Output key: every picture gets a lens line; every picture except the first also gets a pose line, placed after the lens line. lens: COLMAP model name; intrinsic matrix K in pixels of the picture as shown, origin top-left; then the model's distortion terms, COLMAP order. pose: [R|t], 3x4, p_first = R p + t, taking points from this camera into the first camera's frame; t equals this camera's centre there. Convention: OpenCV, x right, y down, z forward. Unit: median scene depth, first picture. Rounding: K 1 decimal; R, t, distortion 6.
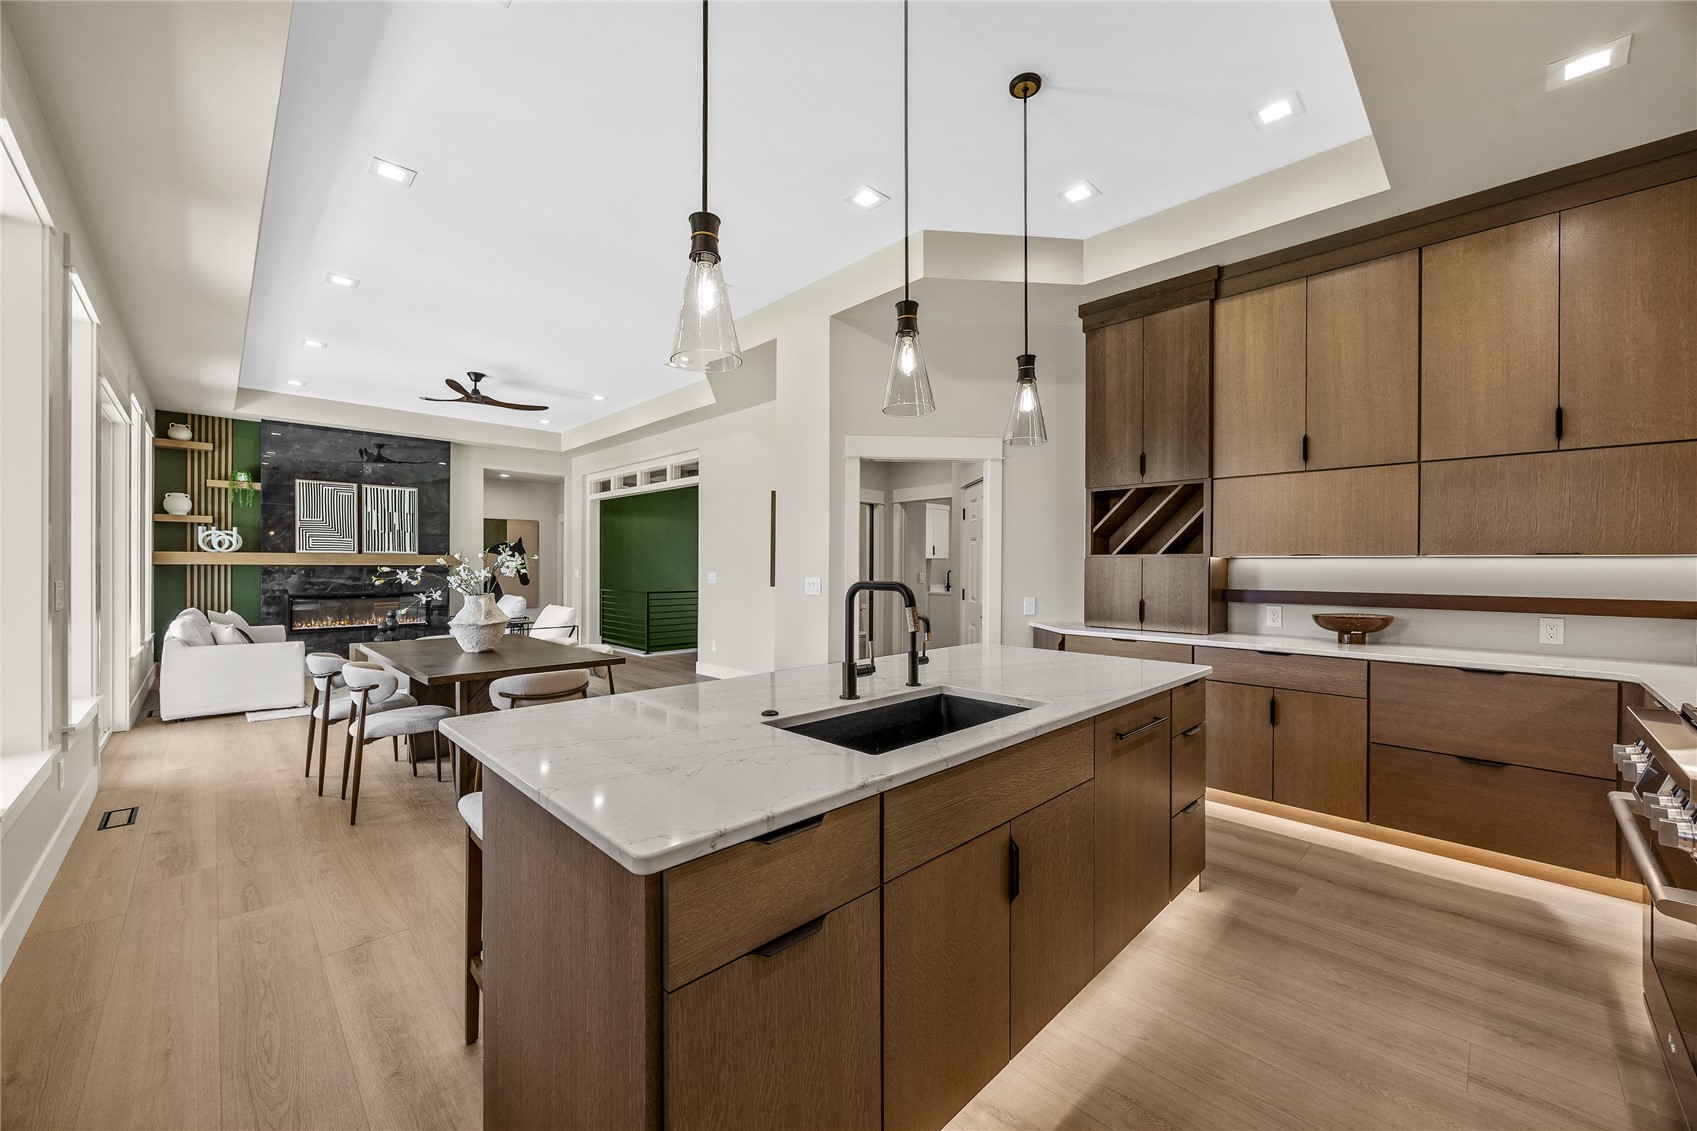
lens RADIAL K [[645.4, 0, 845.3], [0, 645.4, 567.6], [0, 0, 1]] dist [-0.001525, -0.000306]
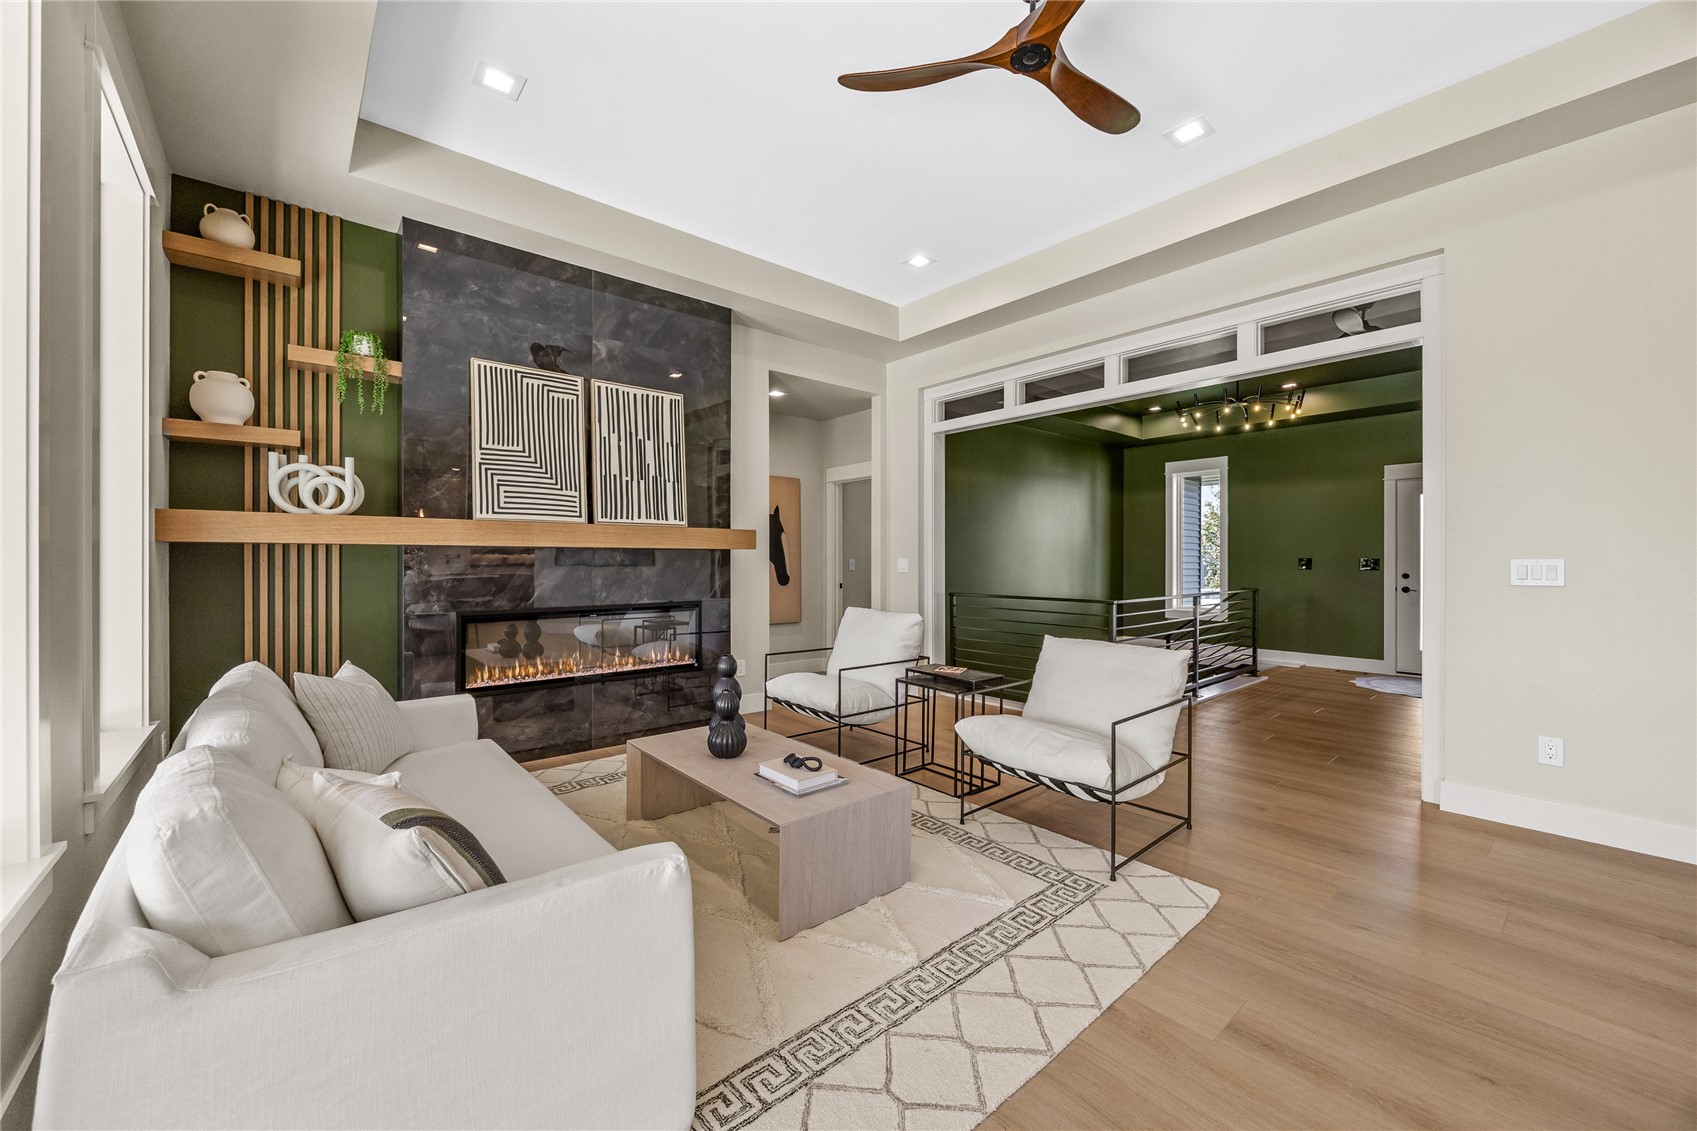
lens RADIAL K [[655.6, 0, 850.0], [0, 655.6, 561.0], [0, 0, 1]] dist [-0.000831, -0.000382]
pose [[0.997683, -0.002833, -0.067980, -0.579873], [0.002835, 0.999996, -0.000063, 0.007575], [0.067980, -0.000130, 0.997687, 0.581834]]
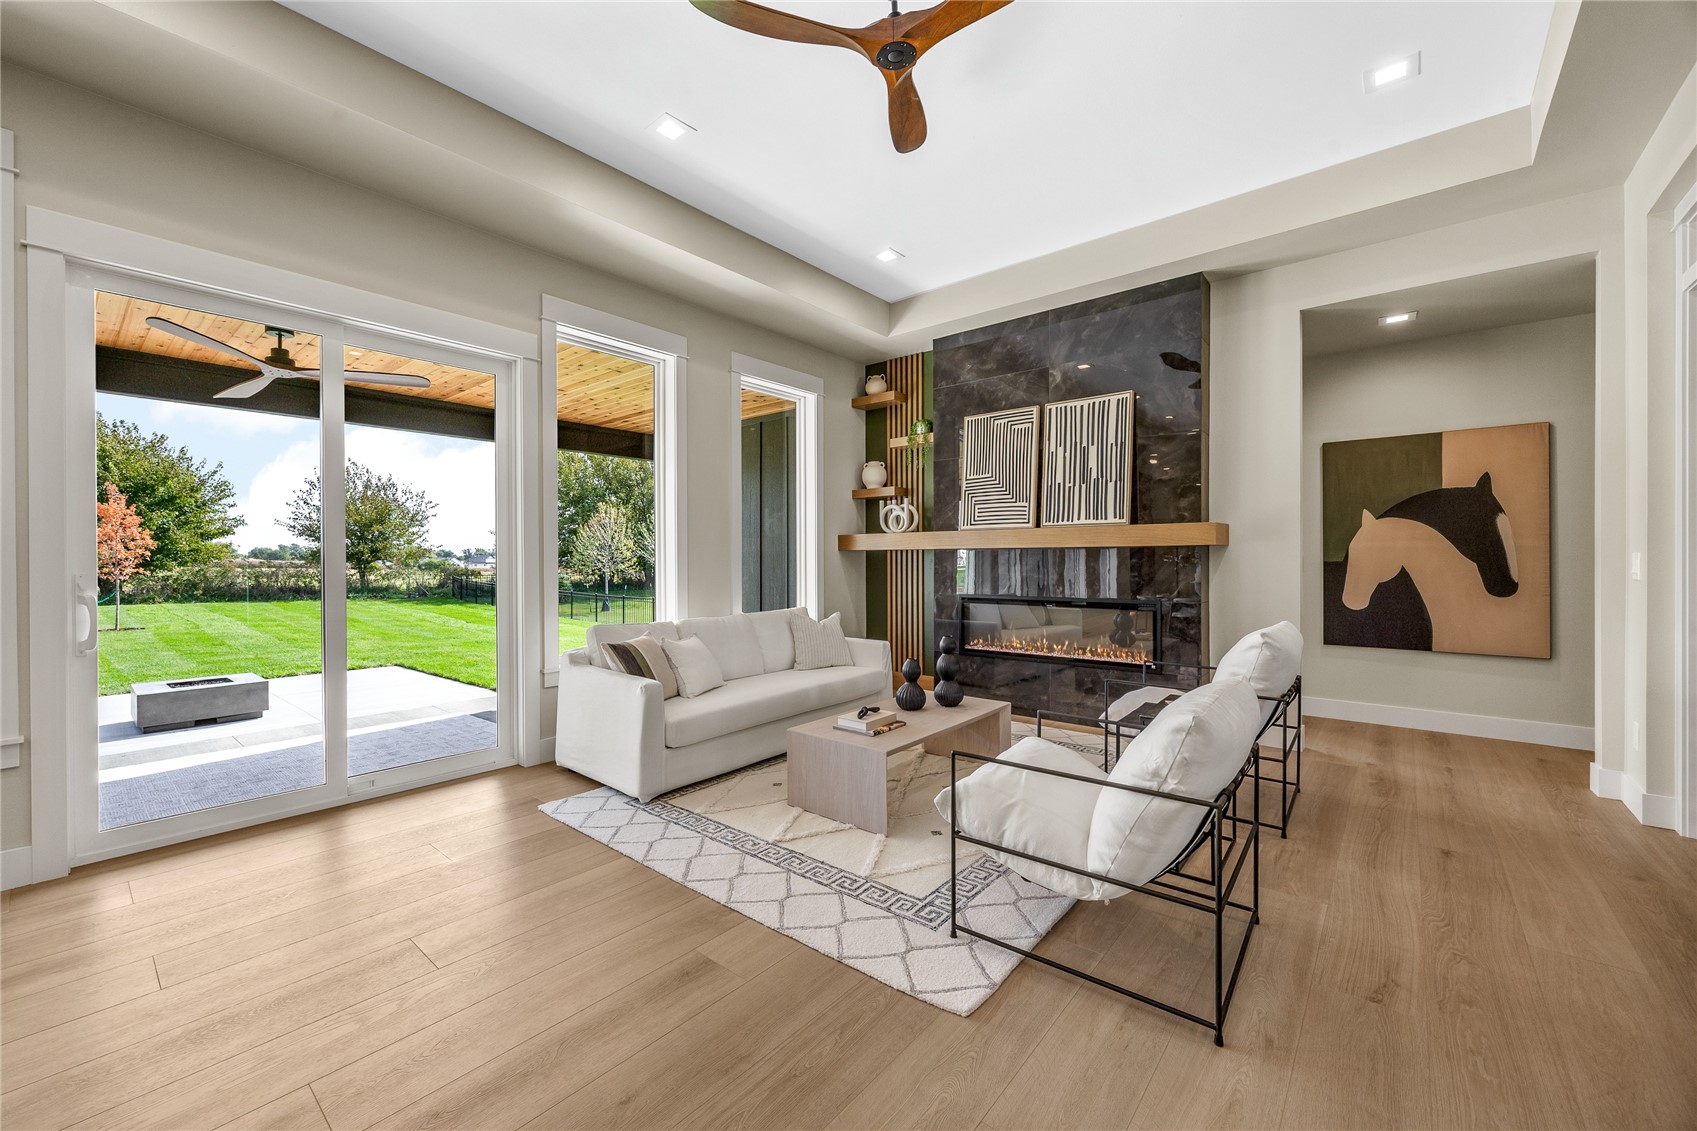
lens RADIAL K [[668.3, 0, 822.5], [0, 668.3, 563.7], [0, 0, 1]] dist [-0.000007, 0.000426]
pose [[0.082479, 0.001703, -0.996591, -0.200549], [0.001500, 0.999997, 0.001833, 0.009904], [0.996592, -0.001646, 0.082476, 0.836483]]
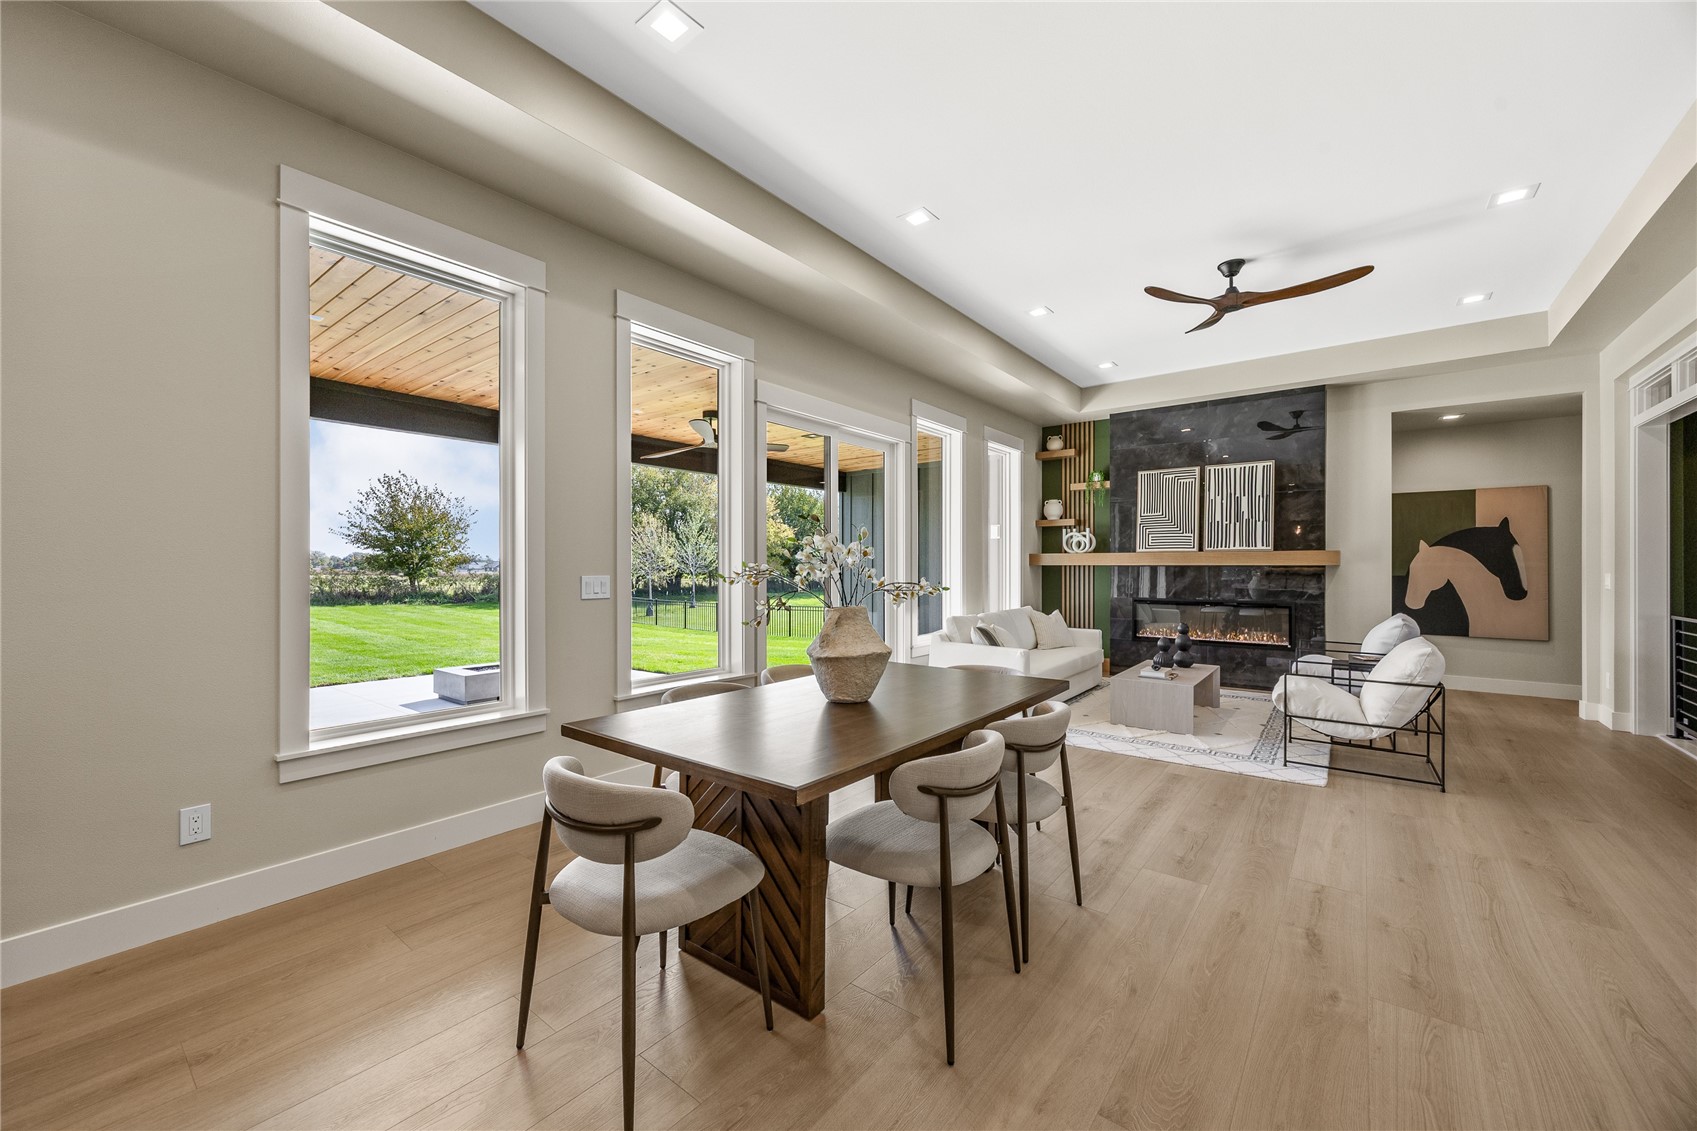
lens RADIAL K [[662.6, 0, 825.9], [0, 662.6, 567.4], [0, 0, 1]] dist [0.003291, -0.000028]
pose [[0.116719, -0.002914, -0.993161, 0.029879], [-0.002358, 0.999992, -0.003211, 0.002898], [0.993162, 0.002716, 0.116711, 0.470839]]
